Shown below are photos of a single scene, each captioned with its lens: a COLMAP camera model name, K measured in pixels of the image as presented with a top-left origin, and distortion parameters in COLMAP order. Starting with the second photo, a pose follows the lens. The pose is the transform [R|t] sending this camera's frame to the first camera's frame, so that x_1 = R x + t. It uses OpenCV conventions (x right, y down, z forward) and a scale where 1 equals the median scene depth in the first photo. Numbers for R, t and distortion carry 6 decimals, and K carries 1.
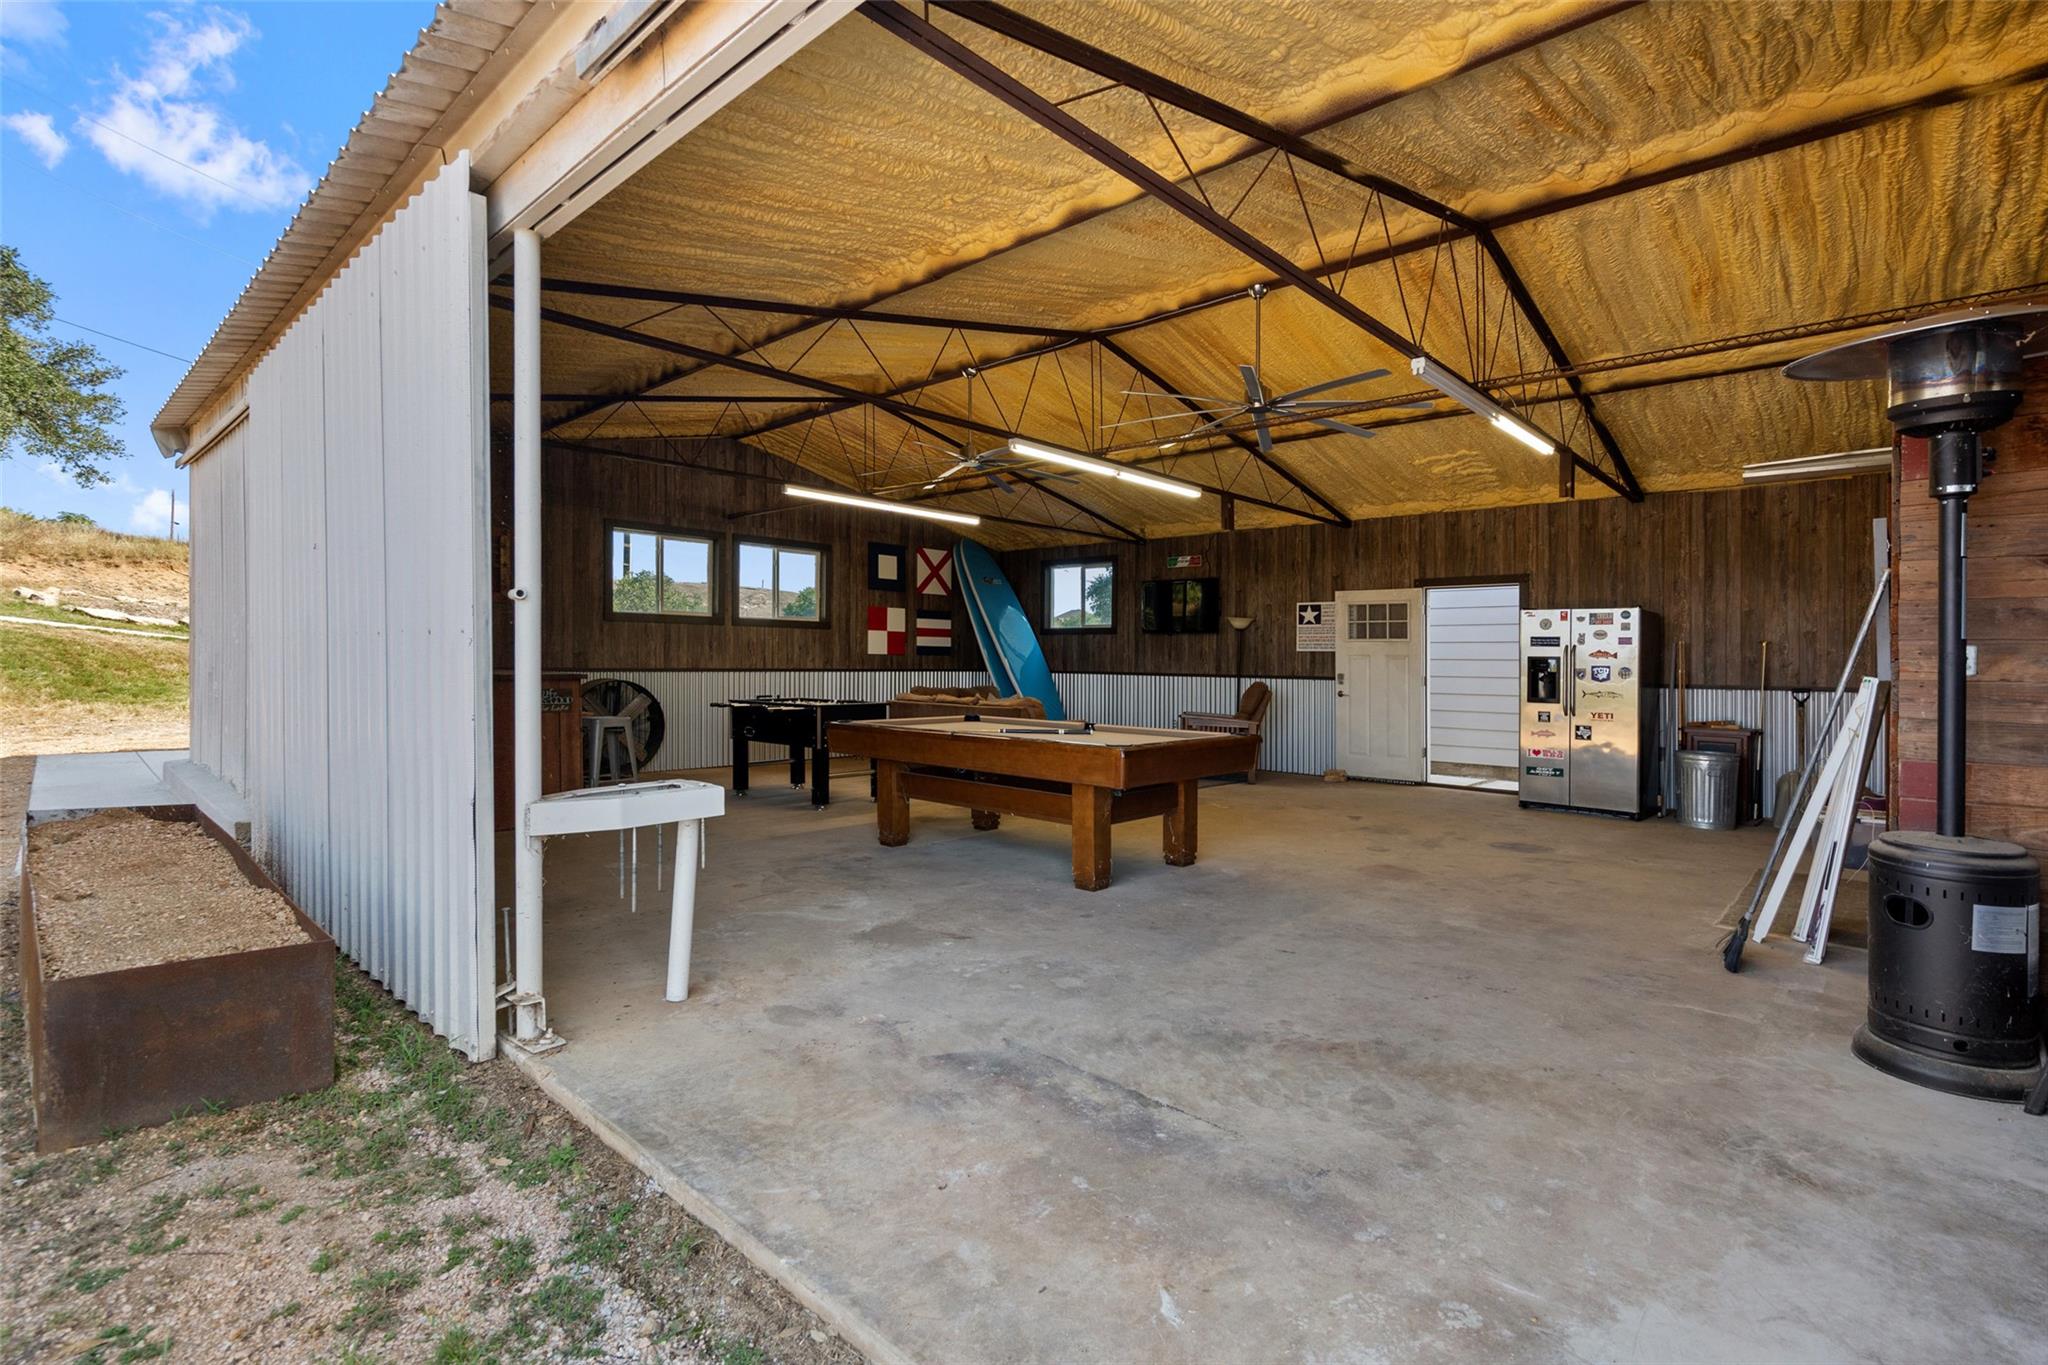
lens RADIAL K [[941.4, 0, 1044.4], [0, 941.4, 651.9], [0, 0, 1]] dist [-0.001545, 0.000743]
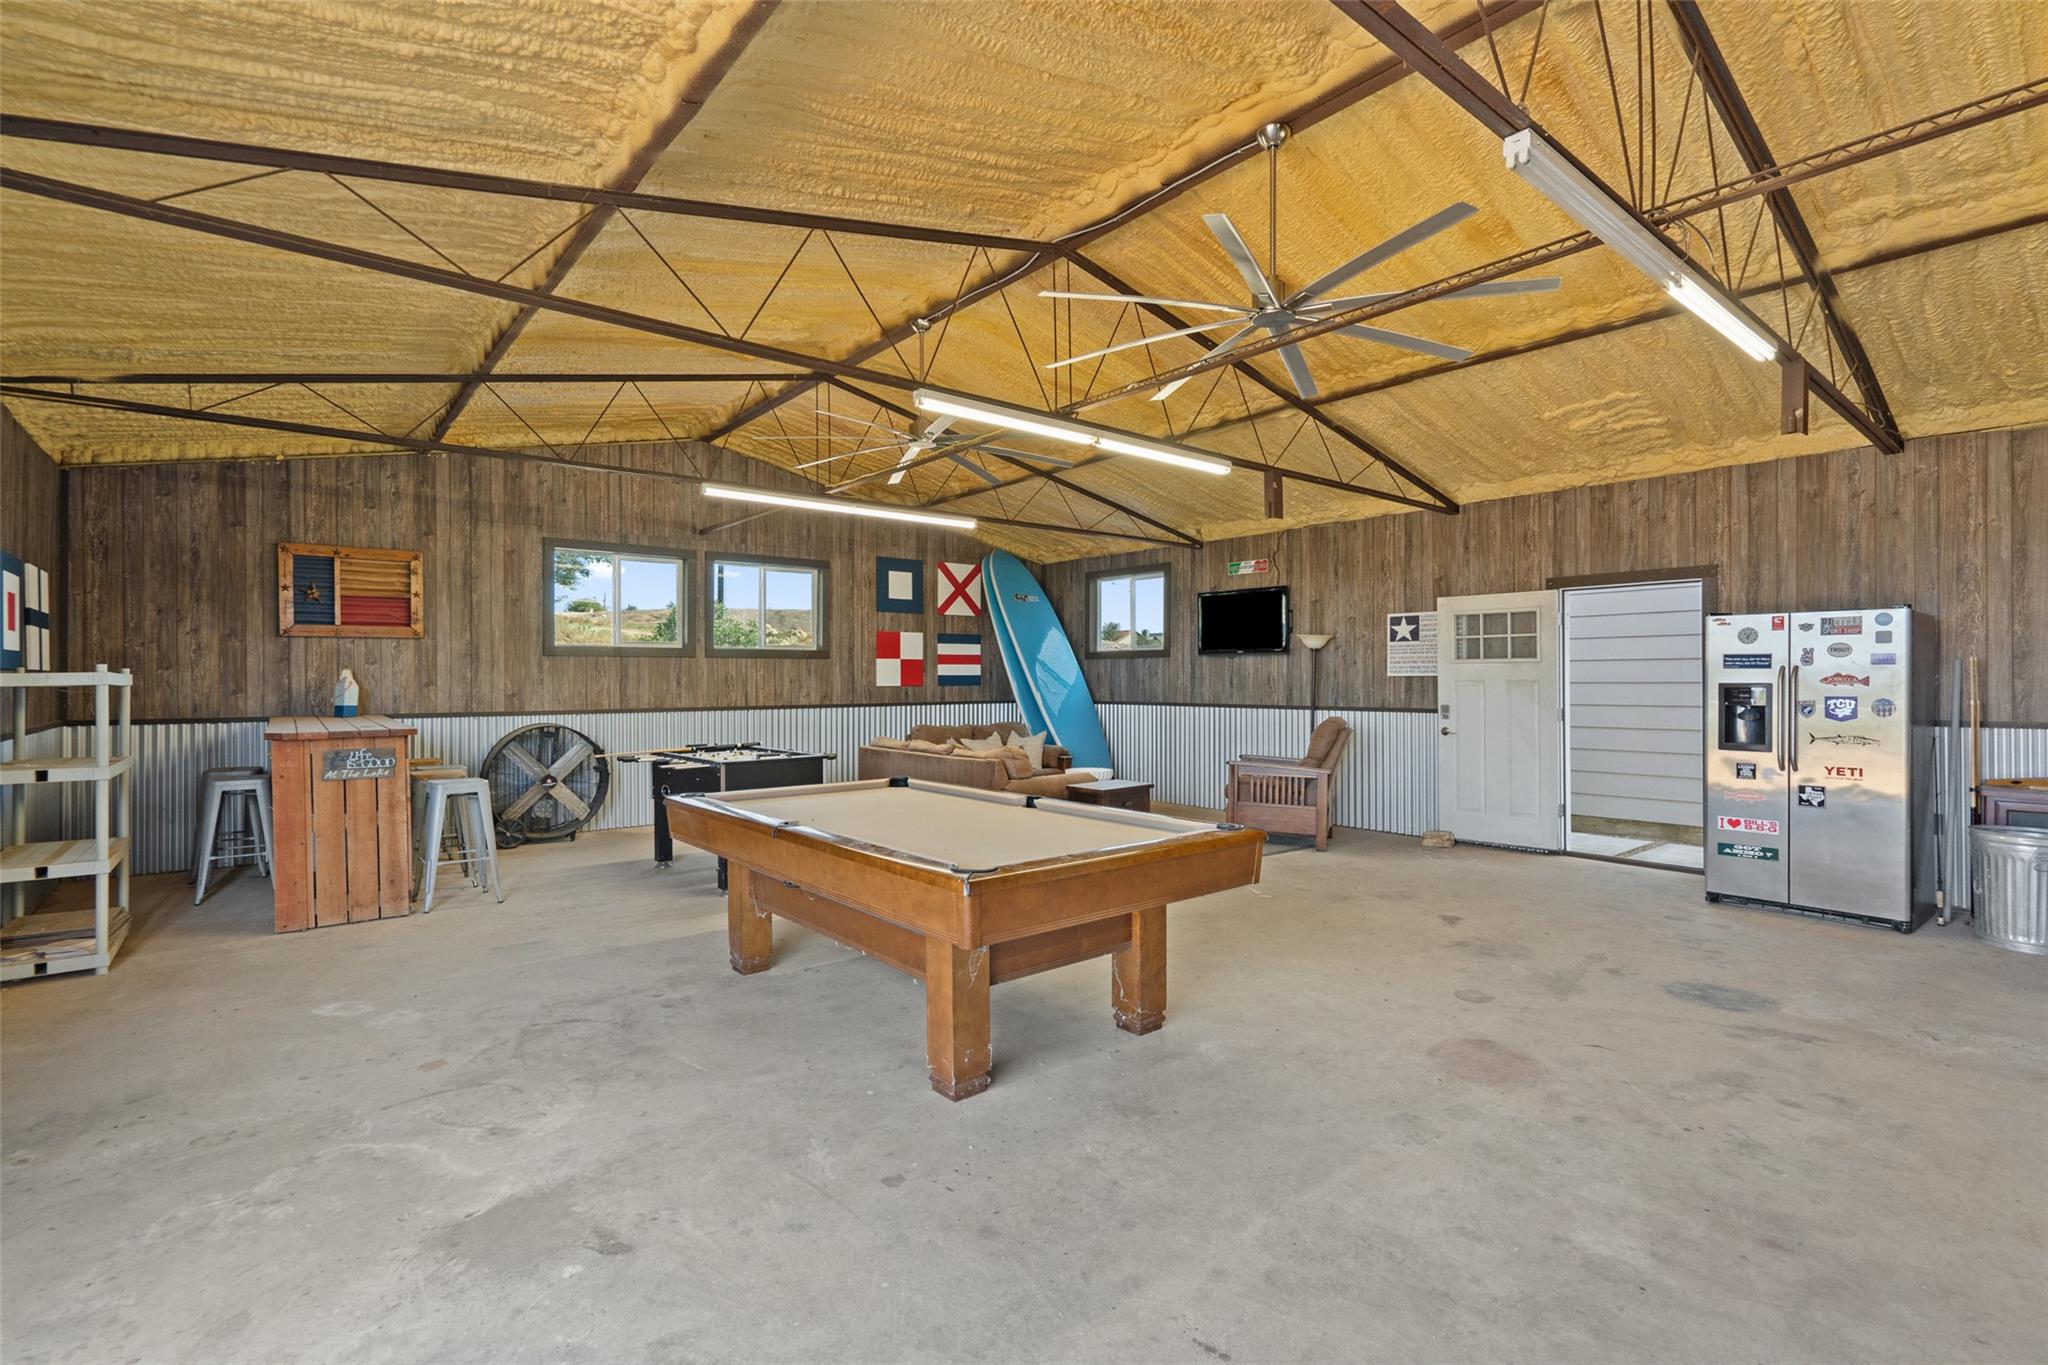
lens RADIAL K [[941.4, 0, 1021.2], [0, 941.4, 690.2], [0, 0, 1]] dist [-0.001545, 0.000743]
pose [[0.988968, -0.014624, -0.147403, 0.108908], [0.017533, 0.999676, 0.018457, -0.011519], [0.147085, -0.020838, 0.988904, 0.241239]]
